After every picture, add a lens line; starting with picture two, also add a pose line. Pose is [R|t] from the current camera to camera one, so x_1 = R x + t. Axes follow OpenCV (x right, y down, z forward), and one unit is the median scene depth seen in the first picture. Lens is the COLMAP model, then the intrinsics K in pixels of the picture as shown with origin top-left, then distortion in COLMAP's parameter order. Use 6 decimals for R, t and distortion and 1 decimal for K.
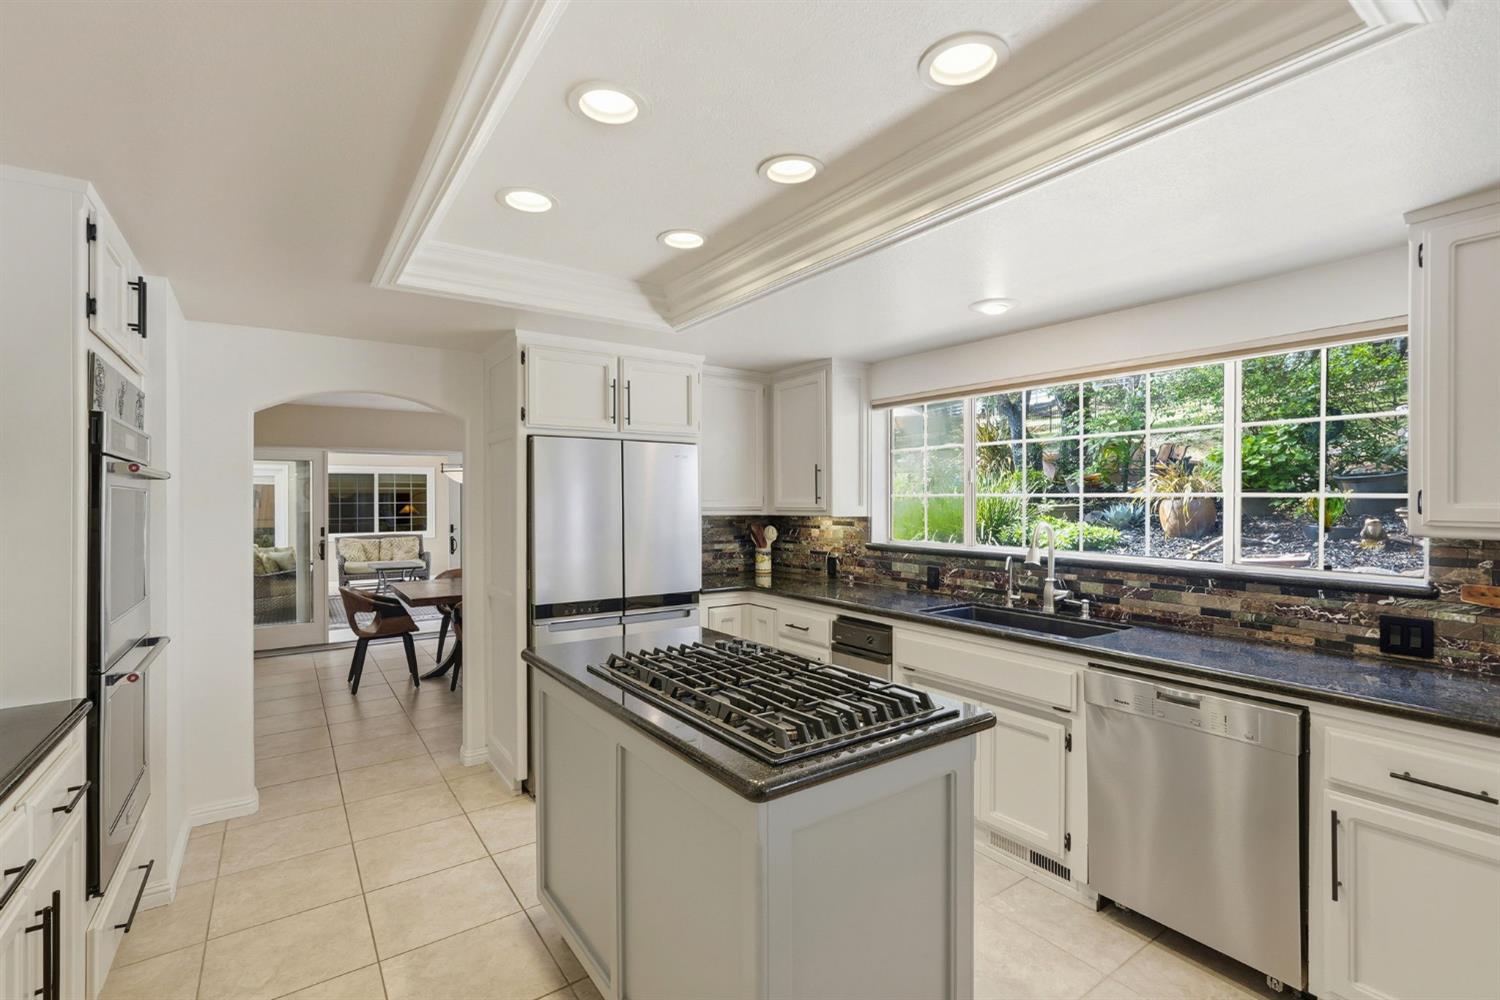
lens RADIAL K [[672.6, 0, 757.8], [0, 672.6, 499.4], [0, 0, 1]] dist [0.001016, 0.000099]
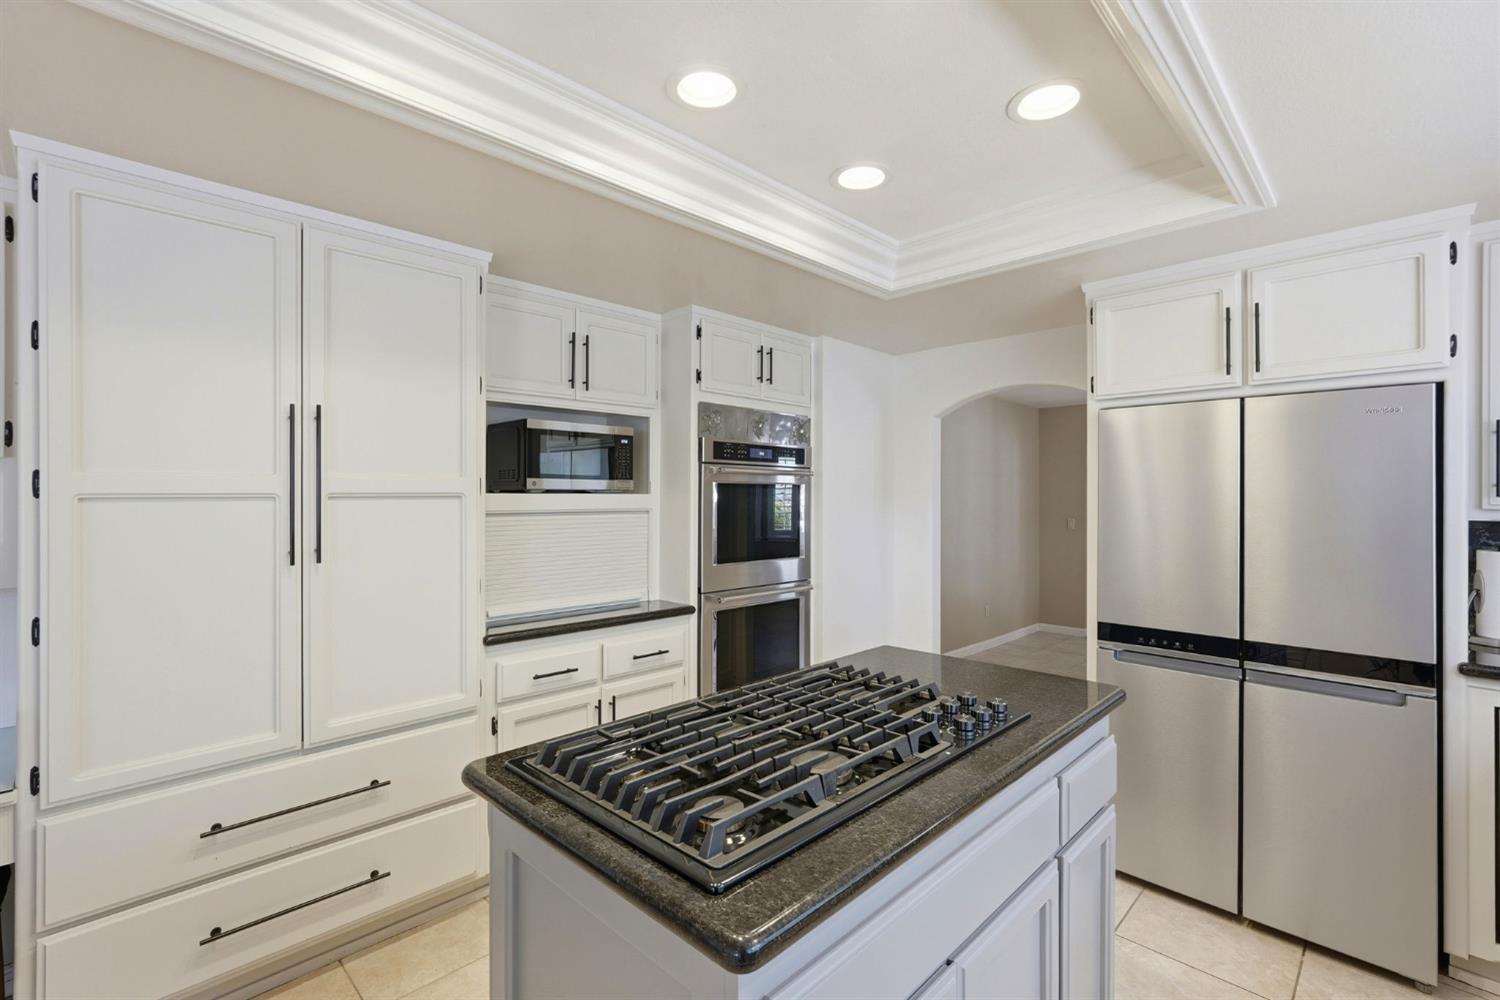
lens RADIAL K [[672.6, 0, 754.8], [0, 672.6, 496.6], [0, 0, 1]] dist [0.001016, 0.000099]
pose [[0.173390, 0.000575, -0.984853, 0.461411], [-0.003443, 0.999994, -0.000023, 0.012041], [0.984847, 0.003395, 0.173391, 0.545878]]
